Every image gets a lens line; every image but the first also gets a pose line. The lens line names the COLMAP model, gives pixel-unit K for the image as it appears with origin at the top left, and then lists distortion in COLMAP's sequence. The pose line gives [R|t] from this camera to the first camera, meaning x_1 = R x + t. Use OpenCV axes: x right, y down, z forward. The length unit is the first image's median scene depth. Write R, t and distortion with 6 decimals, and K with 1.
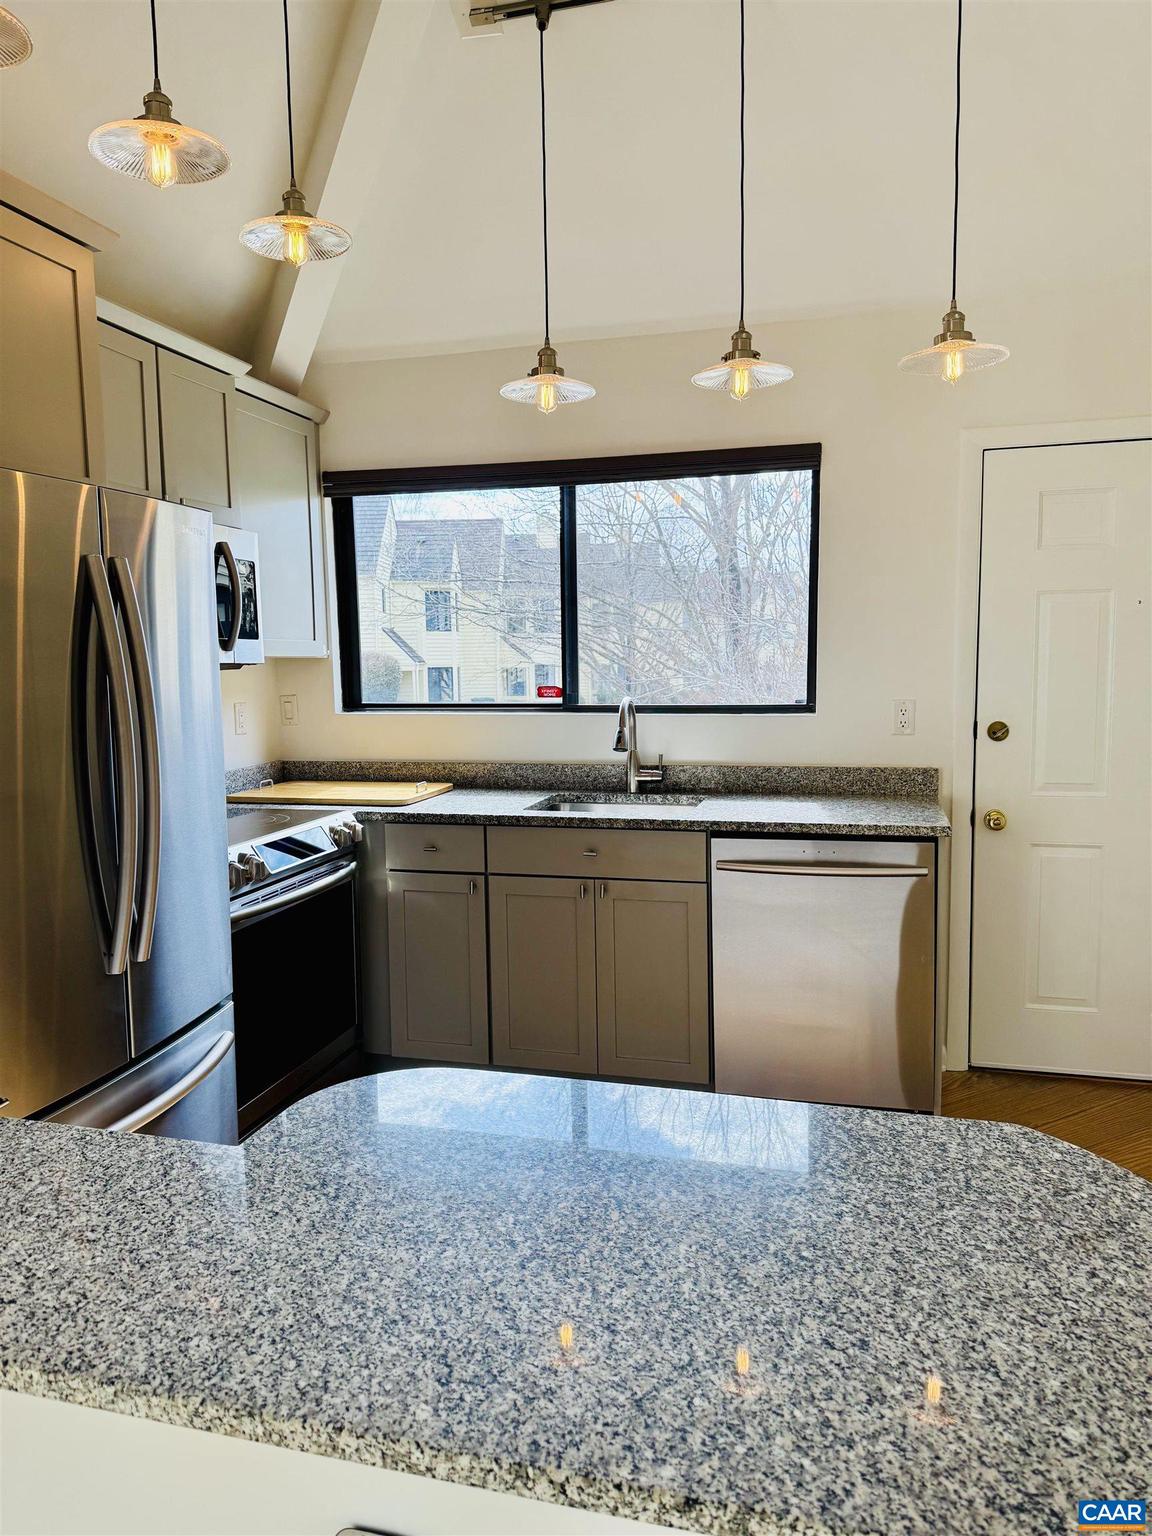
lens RADIAL K [[1074.1, 0, 593.4], [0, 1074.1, 773.1], [0, 0, 1]] dist [0.039573, -0.042955]
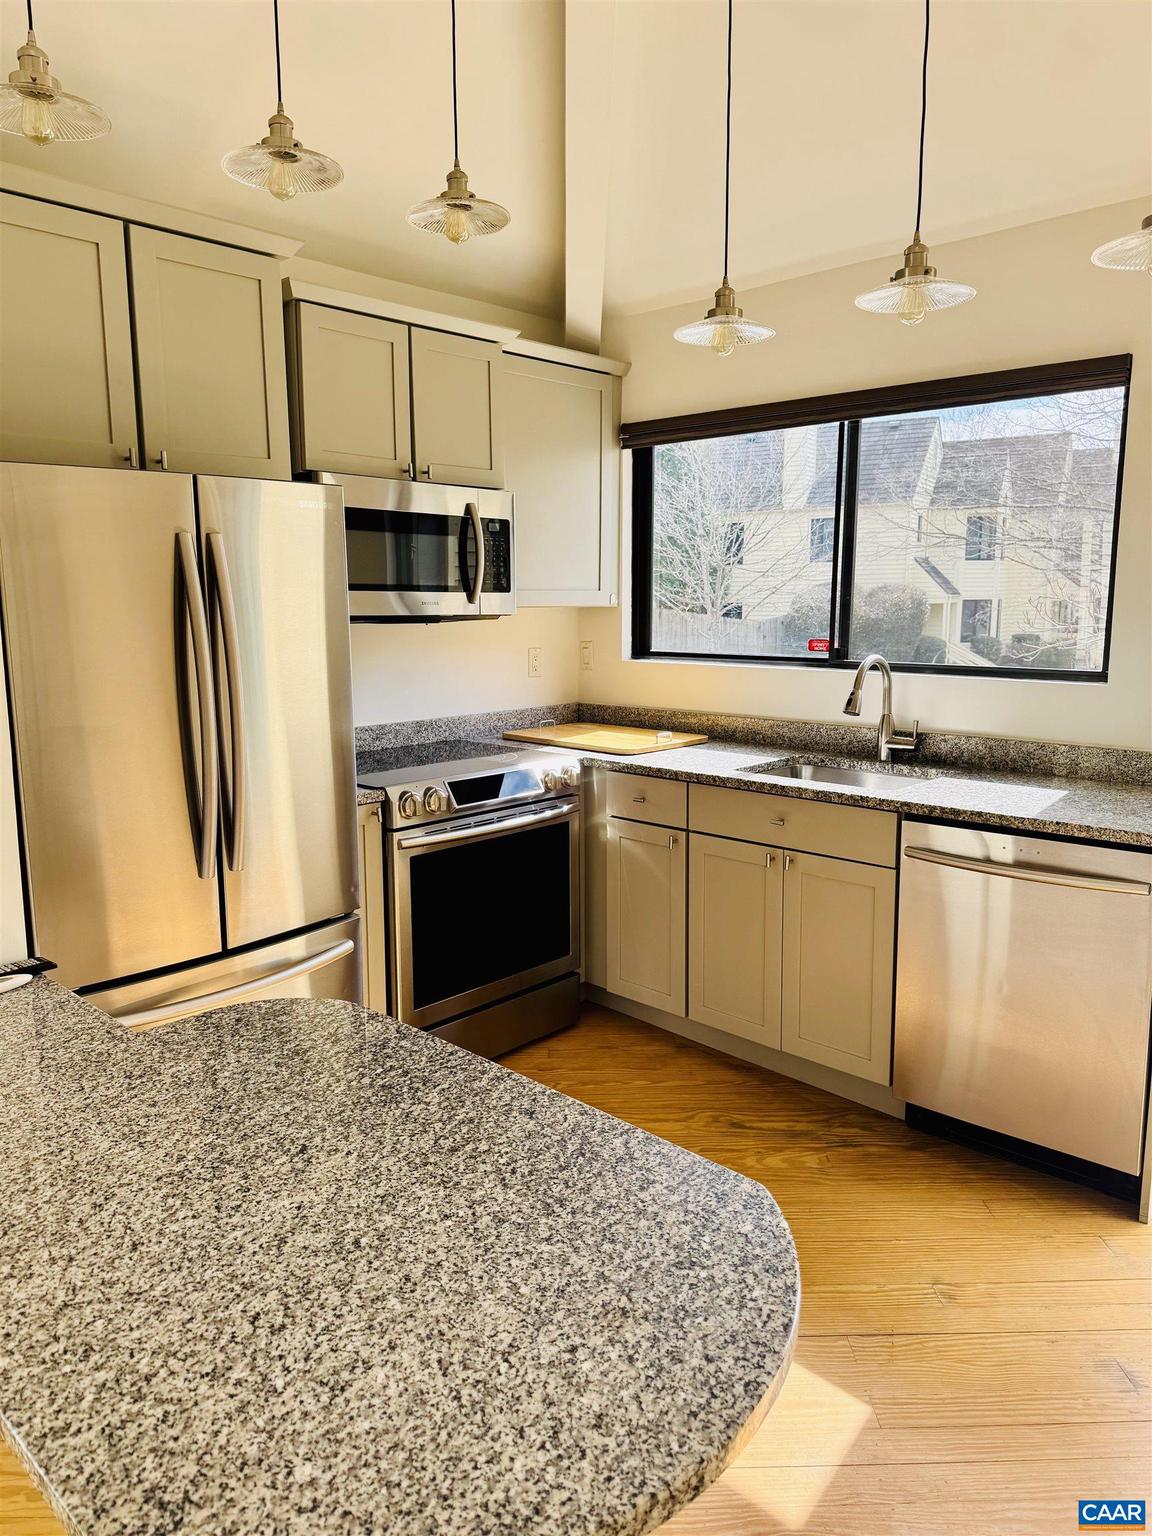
lens RADIAL K [[1085.4, 0, 576.0], [0, 1085.4, 768.0], [0, 0, 1]] dist [0.047053, -0.034552]
pose [[0.876522, 0.086676, -0.473493, 0.264389], [-0.059644, 0.995631, 0.071846, -0.028355], [0.477652, -0.034733, 0.877862, 0.063538]]
